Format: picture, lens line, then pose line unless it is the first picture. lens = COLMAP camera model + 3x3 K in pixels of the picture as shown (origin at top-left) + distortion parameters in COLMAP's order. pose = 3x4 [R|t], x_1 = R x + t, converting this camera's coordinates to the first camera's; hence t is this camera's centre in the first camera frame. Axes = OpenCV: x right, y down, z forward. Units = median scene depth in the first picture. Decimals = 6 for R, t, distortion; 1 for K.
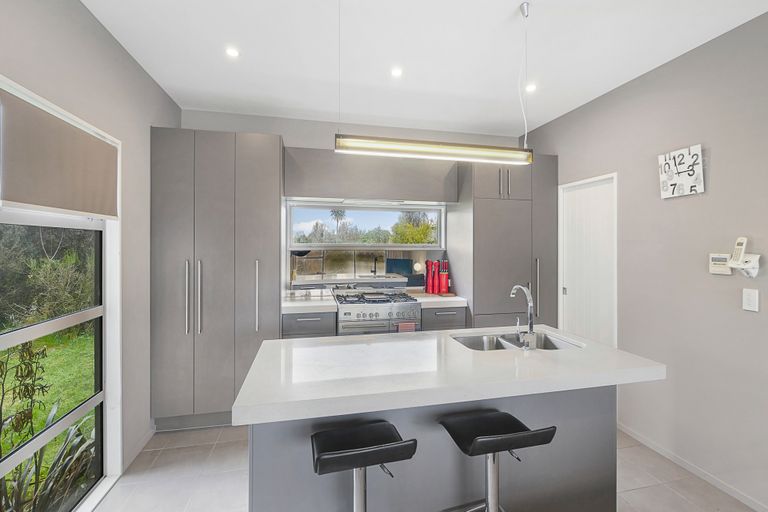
lens RADIAL K [[333.0, 0, 378.5], [0, 333.0, 254.2], [0, 0, 1]] dist [-0.001996, 0.000068]
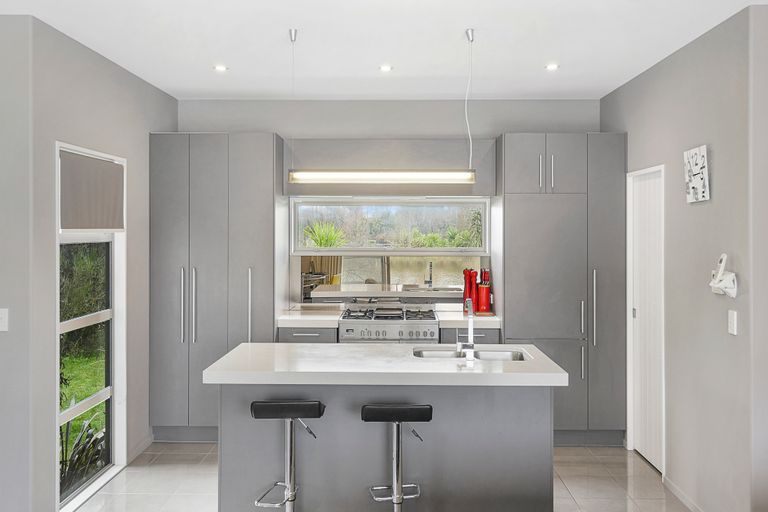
lens RADIAL K [[644.9, 0, 386.1], [0, 644.9, 256.2], [0, 0, 1]] dist [0.016182, -0.001438]
pose [[0.972421, 0.009246, -0.233048, 0.469381], [-0.005282, 0.999831, 0.017631, -0.054315], [0.233171, -0.015914, 0.972305, -0.738089]]
